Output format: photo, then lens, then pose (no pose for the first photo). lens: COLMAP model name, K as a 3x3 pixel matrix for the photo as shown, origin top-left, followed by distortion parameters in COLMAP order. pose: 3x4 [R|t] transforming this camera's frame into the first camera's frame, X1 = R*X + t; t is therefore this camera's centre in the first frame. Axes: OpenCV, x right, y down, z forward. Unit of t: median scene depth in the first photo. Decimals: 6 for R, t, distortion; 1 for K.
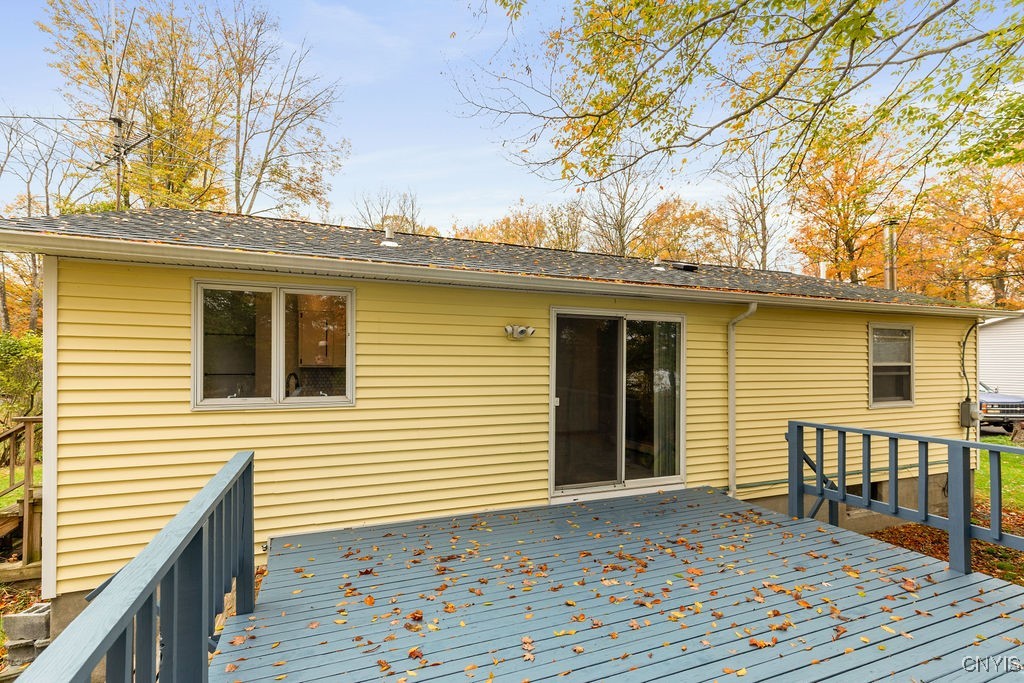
lens RADIAL K [[474.0, 0, 512.0], [0, 474.0, 341.5], [0, 0, 1]] dist [0.000585, 0.000099]
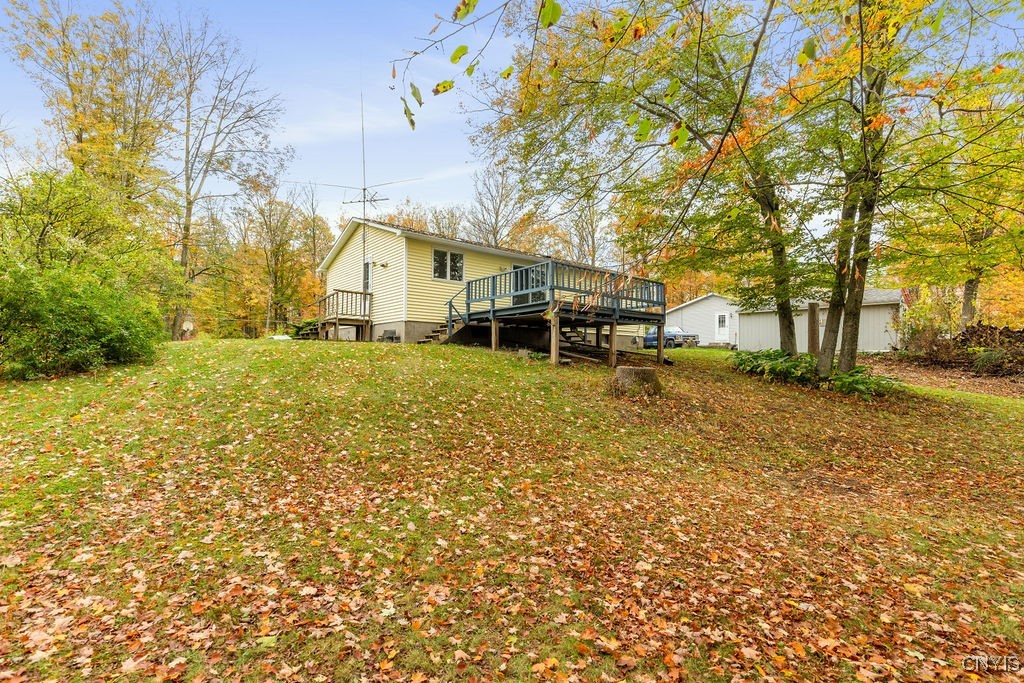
lens RADIAL K [[474.0, 0, 512.0], [0, 474.0, 341.5], [0, 0, 1]] dist [0.000585, 0.000099]
pose [[0.955757, 0.020099, 0.293469, -0.113816], [-0.020976, 0.999780, -0.000160, 0.062885], [-0.293407, -0.006003, 0.955969, -0.292332]]
